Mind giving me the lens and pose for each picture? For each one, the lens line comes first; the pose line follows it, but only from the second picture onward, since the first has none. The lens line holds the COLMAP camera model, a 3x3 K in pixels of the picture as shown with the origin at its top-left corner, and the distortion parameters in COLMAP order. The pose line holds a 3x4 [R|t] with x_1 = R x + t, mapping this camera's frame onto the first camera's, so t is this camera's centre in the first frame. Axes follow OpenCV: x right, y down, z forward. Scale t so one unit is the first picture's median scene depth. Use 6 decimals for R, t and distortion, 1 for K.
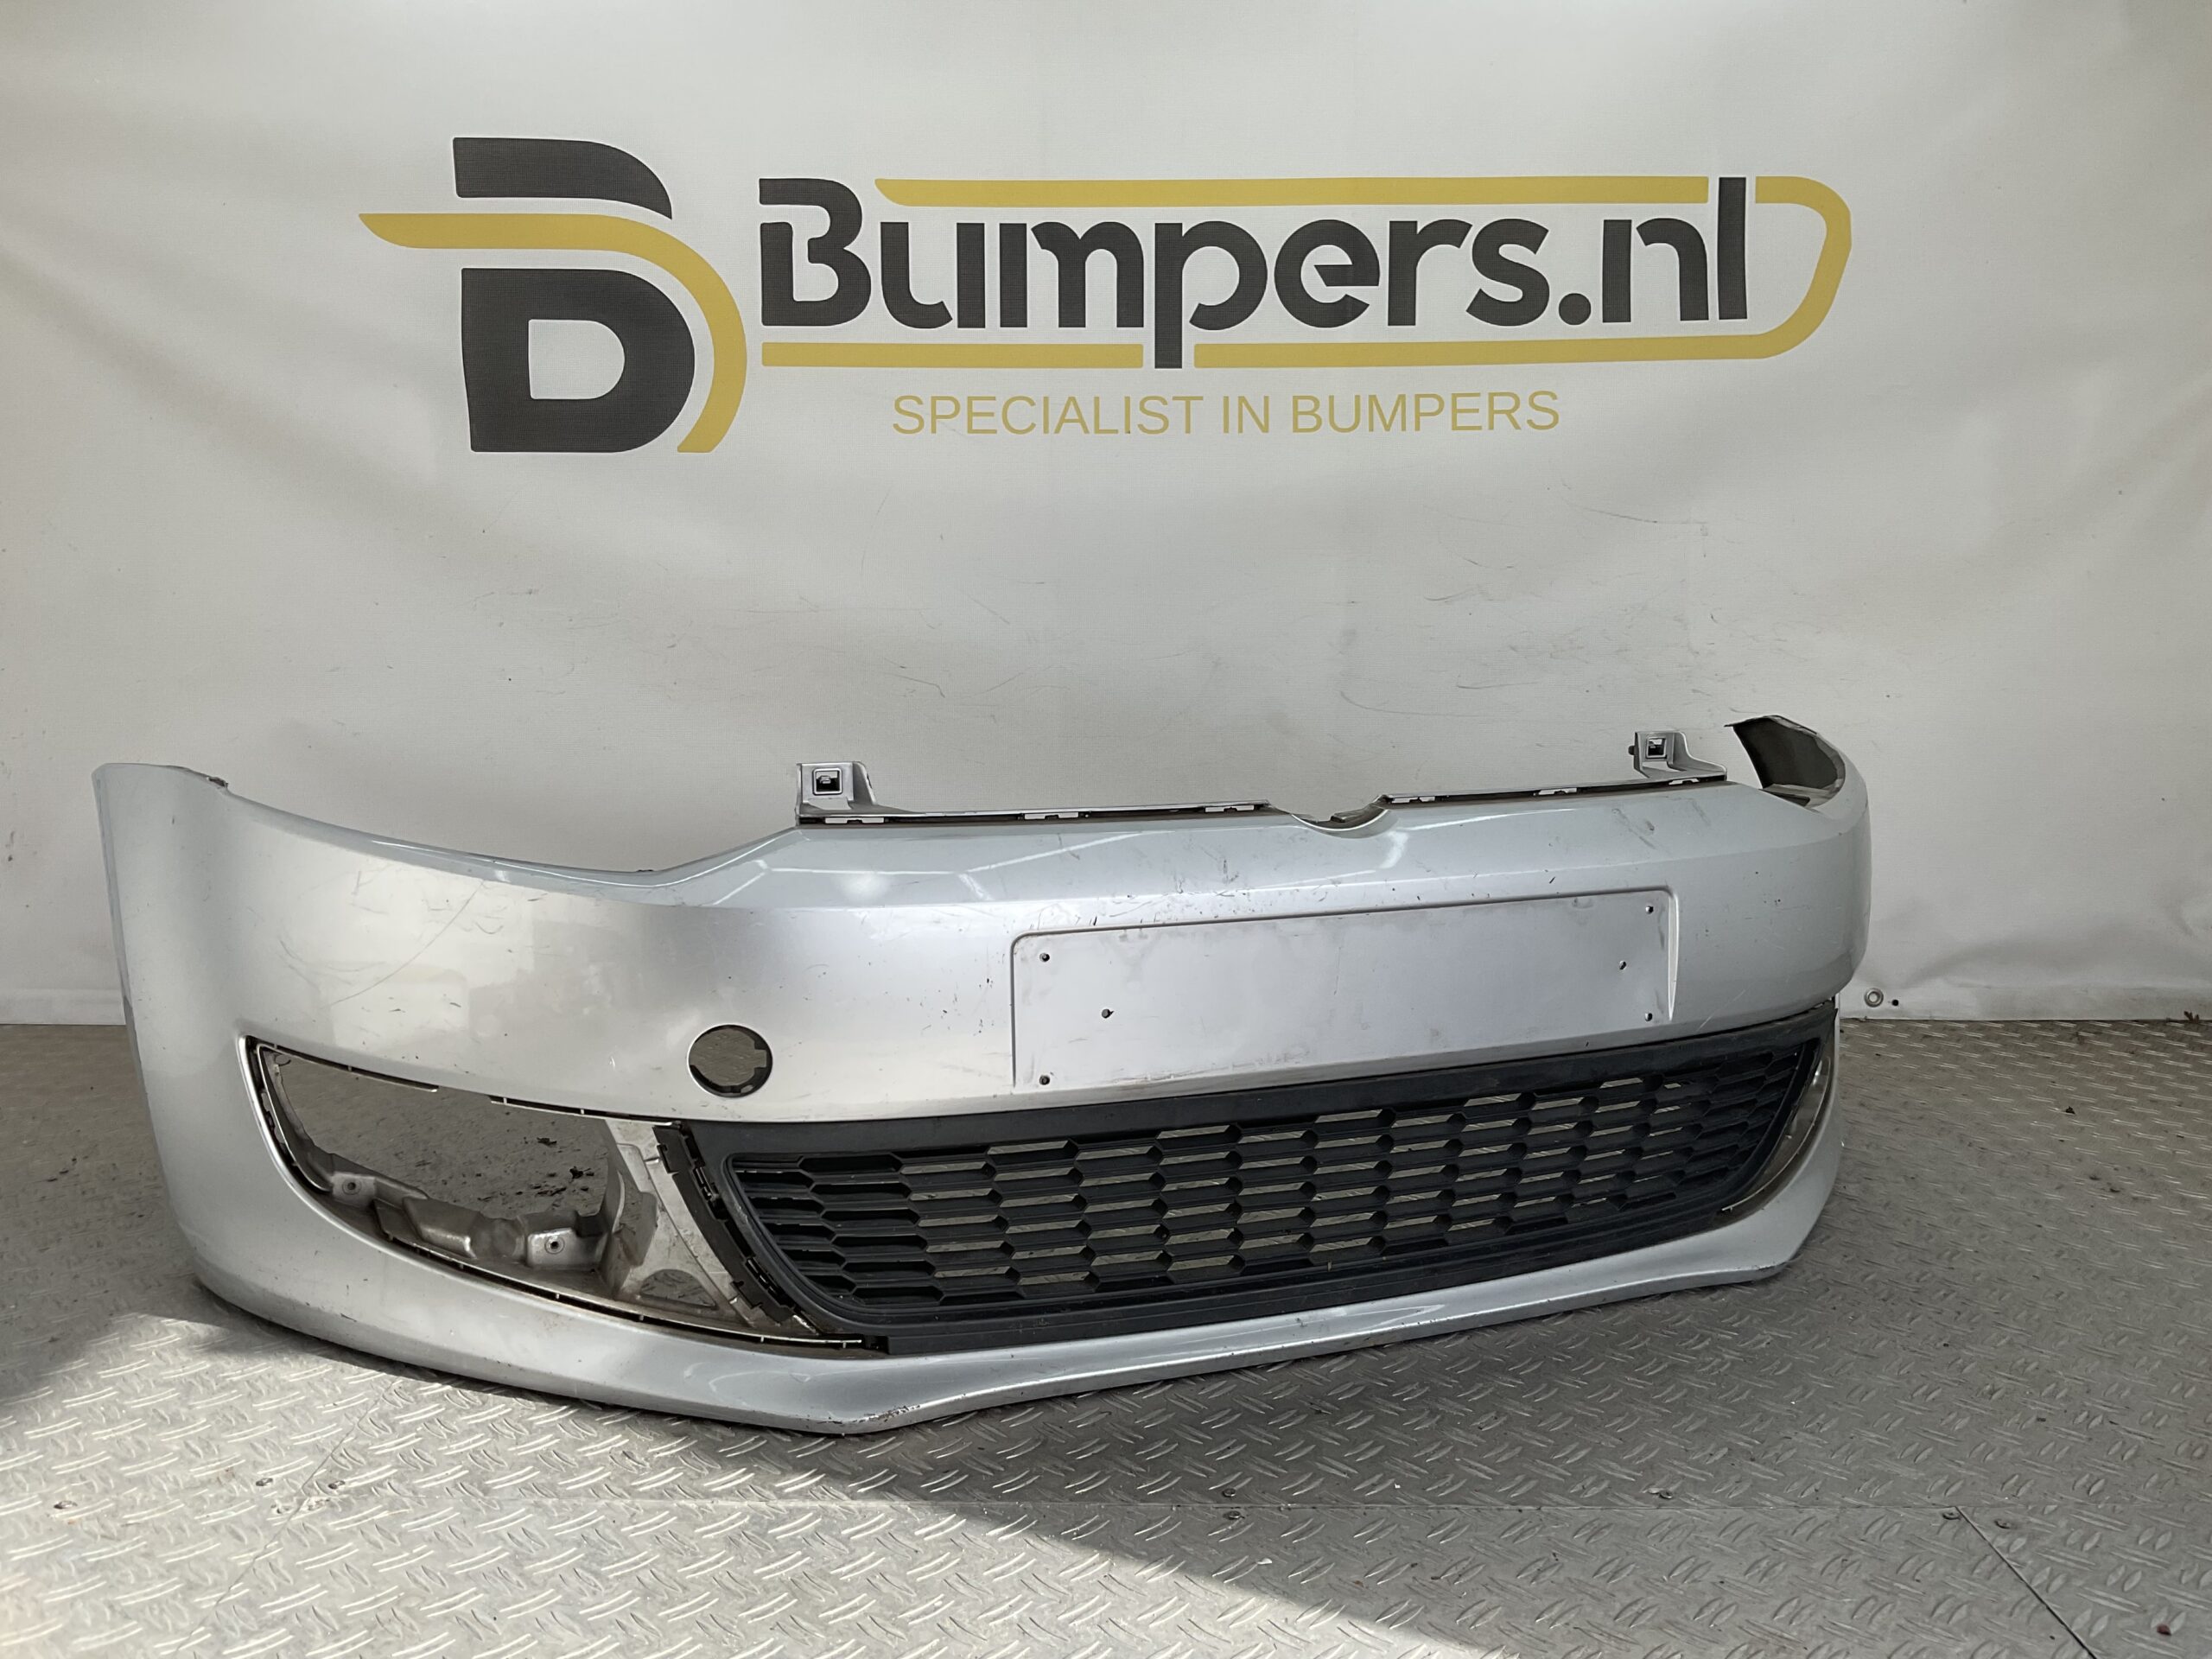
lens RADIAL K [[1743.1, 0, 1099.3], [0, 1743.1, 825.1], [0, 0, 1]] dist [0.014041, -0.046895]
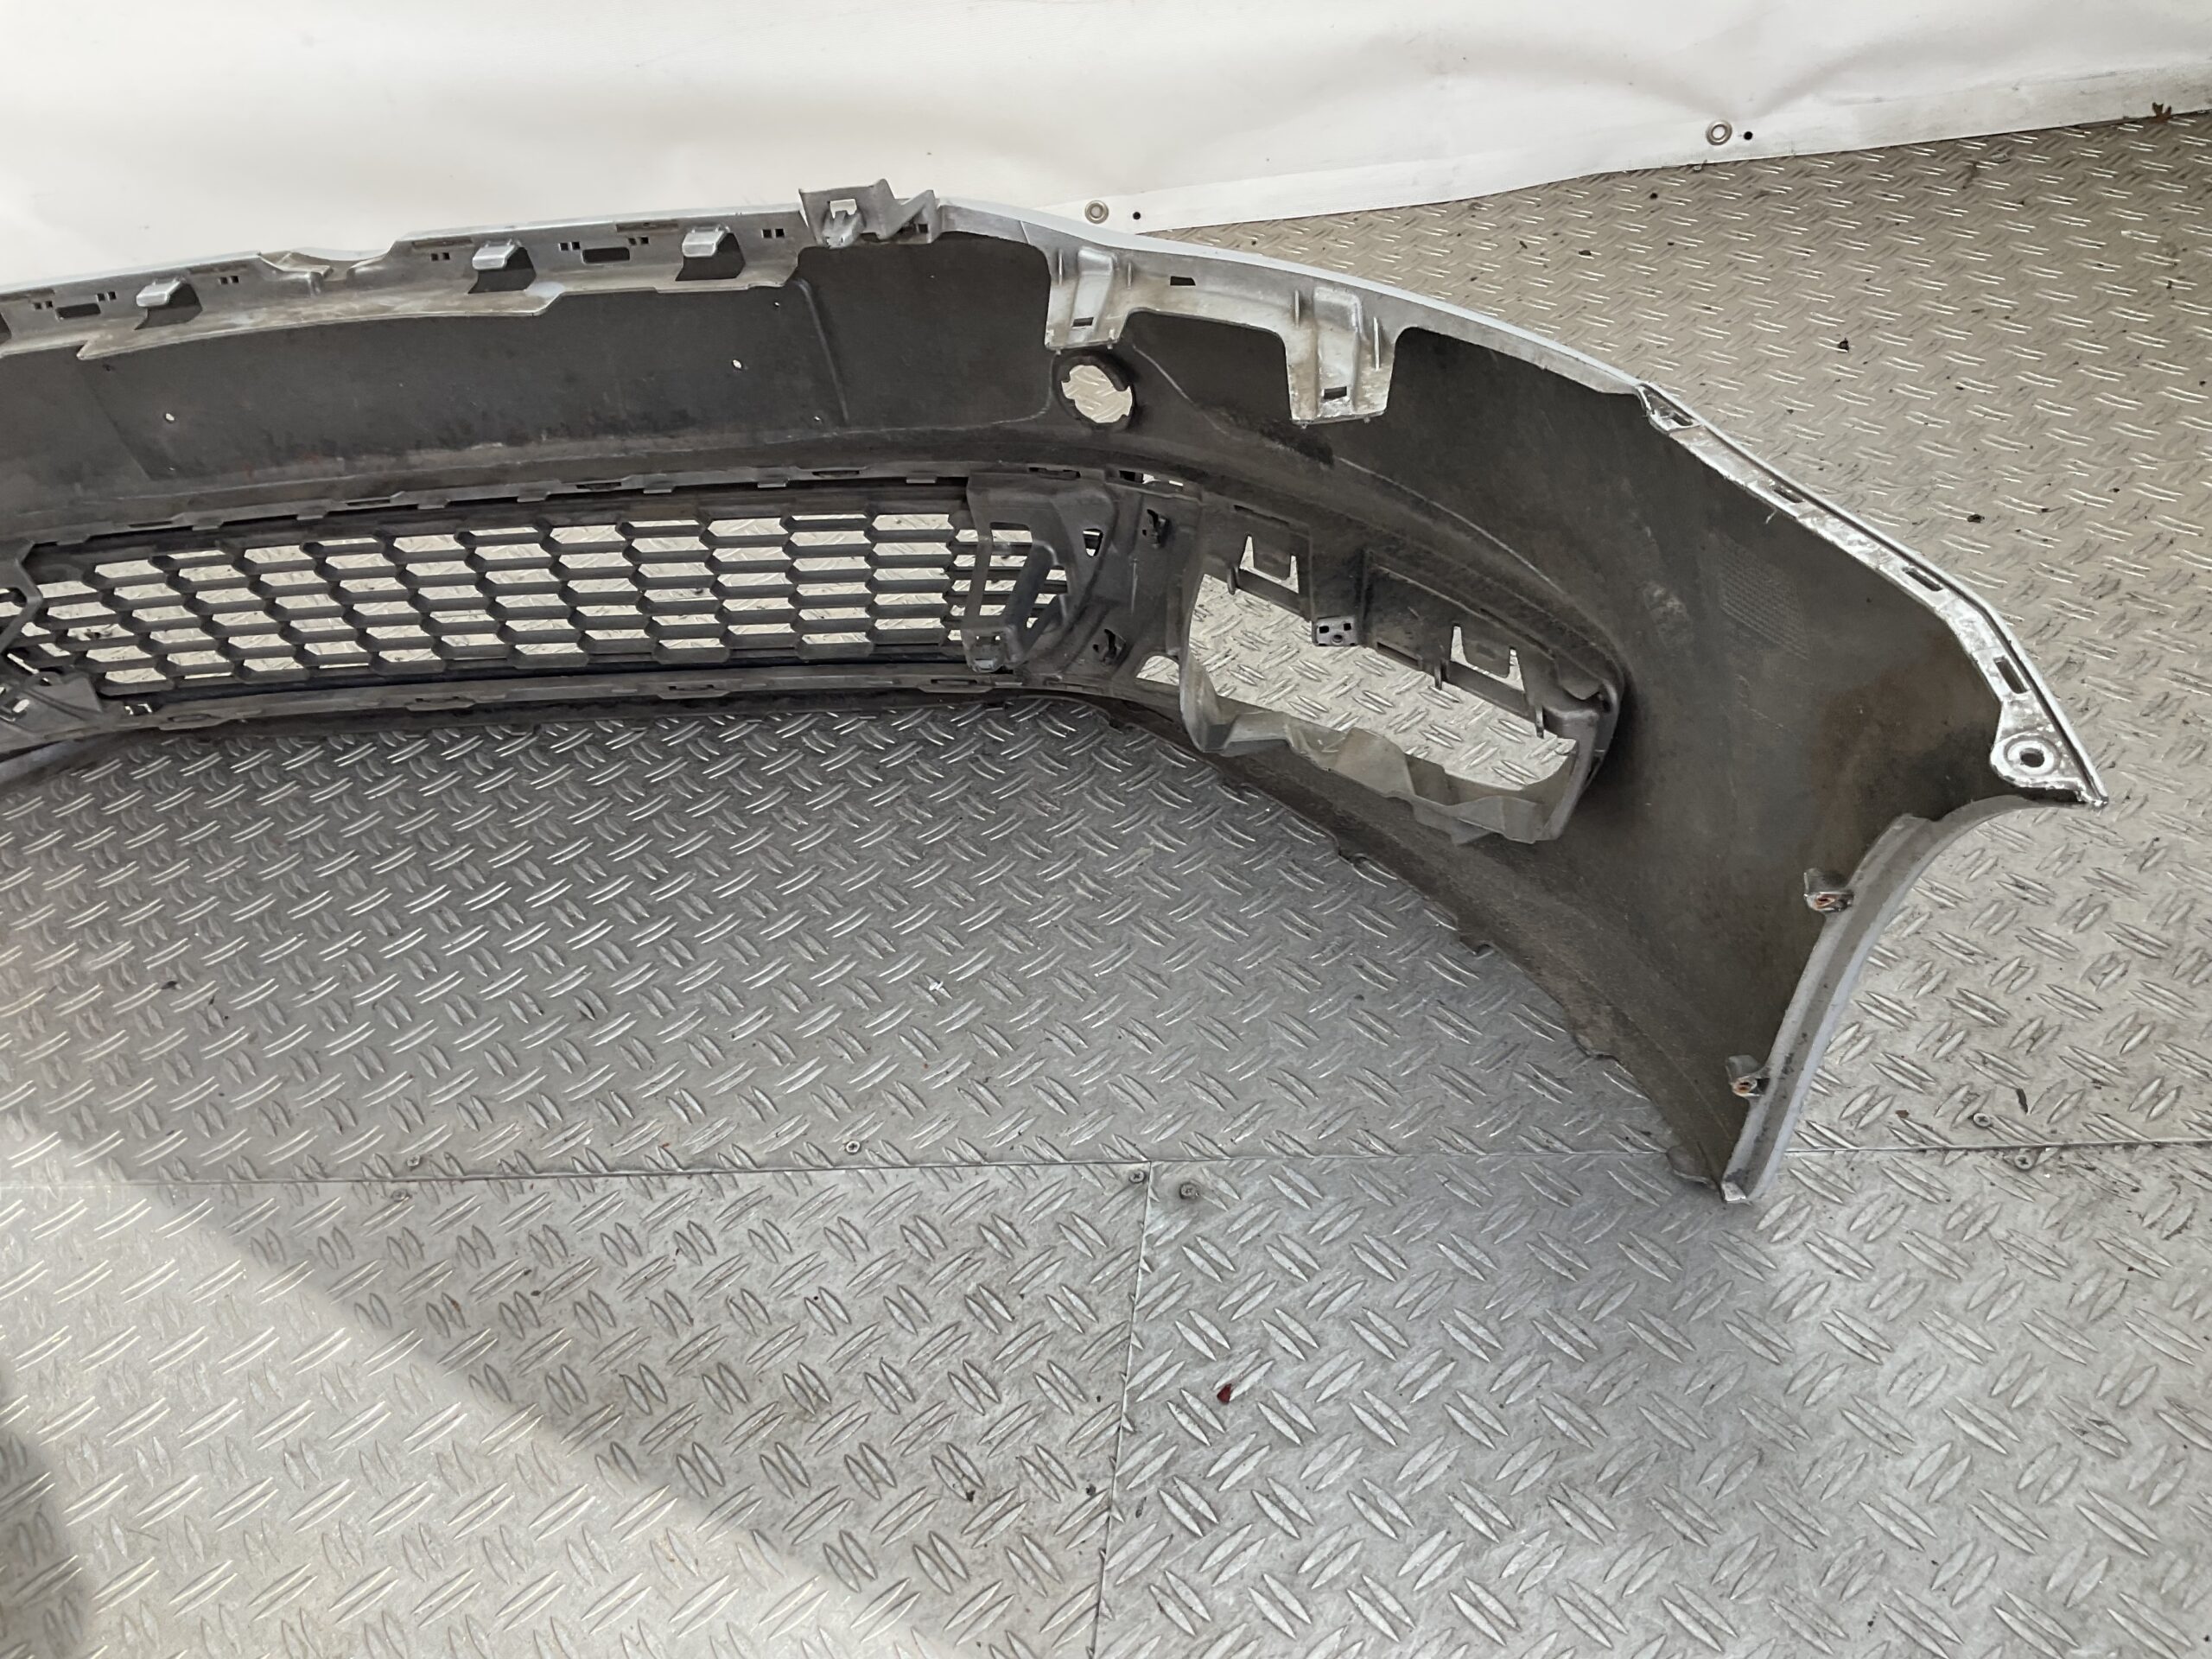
lens RADIAL K [[1743.1, 0, 1073.2], [0, 1743.1, 795.8], [0, 0, 1]] dist [0.014041, -0.046895]
pose [[0.980061, -0.064409, -0.187969, 0.475622], [0.156227, 0.834327, 0.528670, -0.178168], [0.122777, -0.547494, 0.827753, 0.274632]]
